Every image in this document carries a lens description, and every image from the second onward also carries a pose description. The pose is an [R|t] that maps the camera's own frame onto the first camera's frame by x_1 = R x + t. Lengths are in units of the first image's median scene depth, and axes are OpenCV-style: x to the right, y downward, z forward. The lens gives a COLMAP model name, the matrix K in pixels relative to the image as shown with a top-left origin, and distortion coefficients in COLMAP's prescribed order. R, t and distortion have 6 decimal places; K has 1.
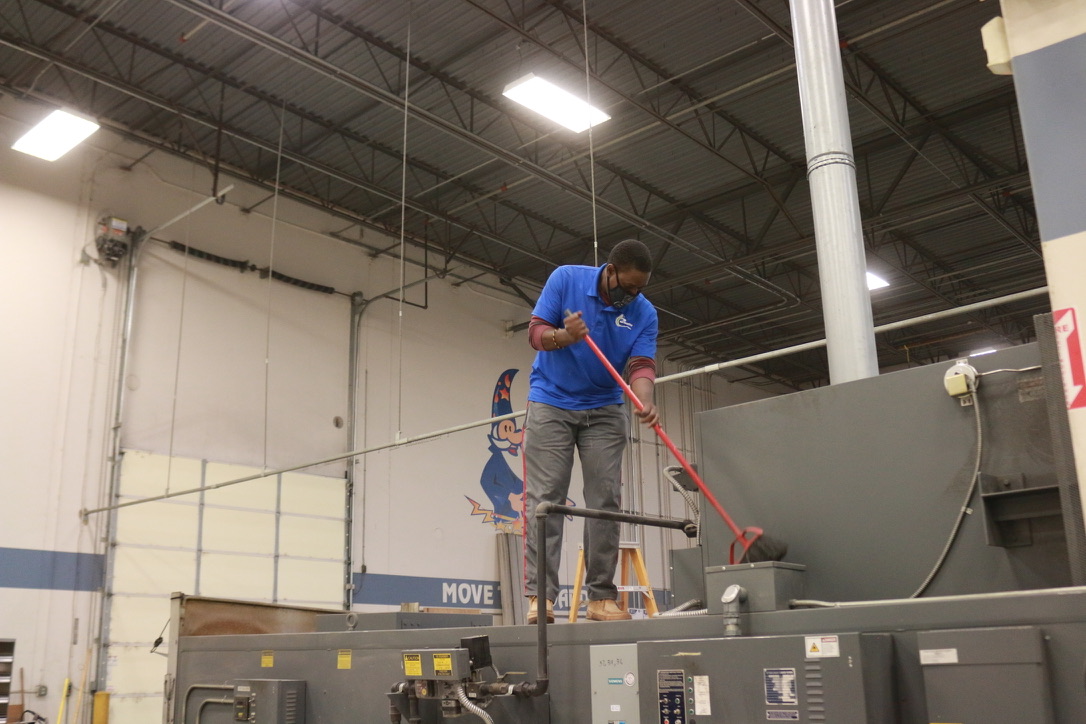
lens RADIAL K [[1043.2, 0, 543.0], [0, 1043.2, 362.0], [0, 0, 1]] dist [-0.113445, 0.000030]
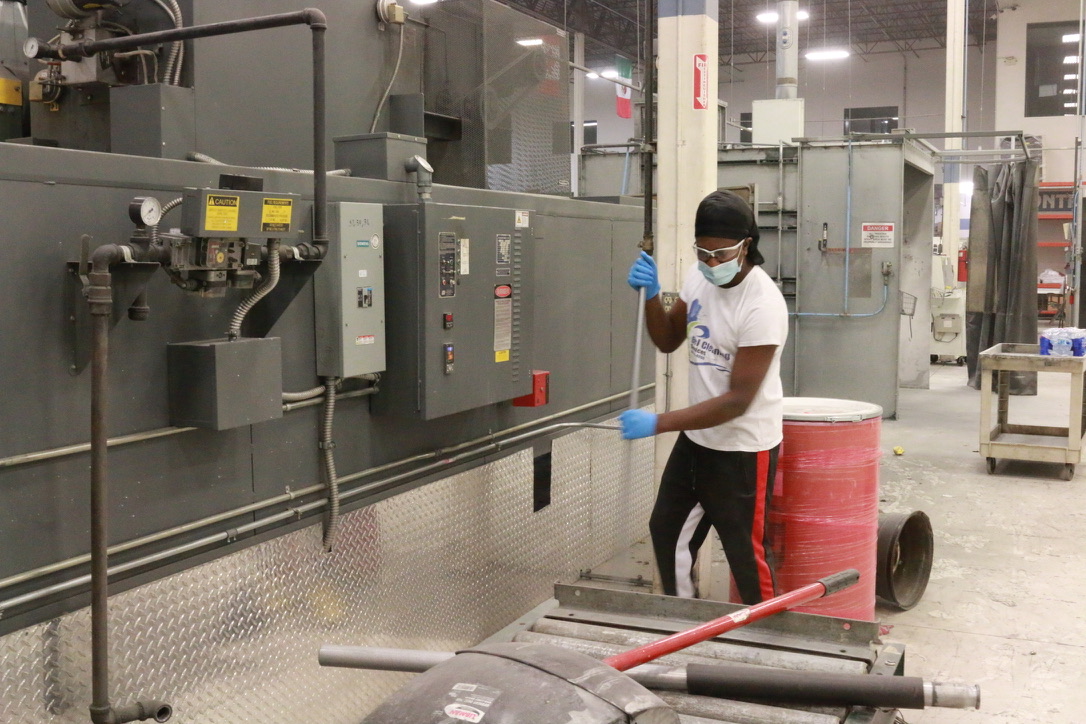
lens RADIAL K [[1160.8, 0, 543.0], [0, 1160.8, 362.0], [0, 0, 1]] dist [-0.099627, 0.014095]
pose [[-0.304707, -0.071937, 0.949726, -0.945693], [-0.257513, 0.966229, -0.009432, 0.387606], [-0.916974, -0.247441, -0.312941, 1.175369]]
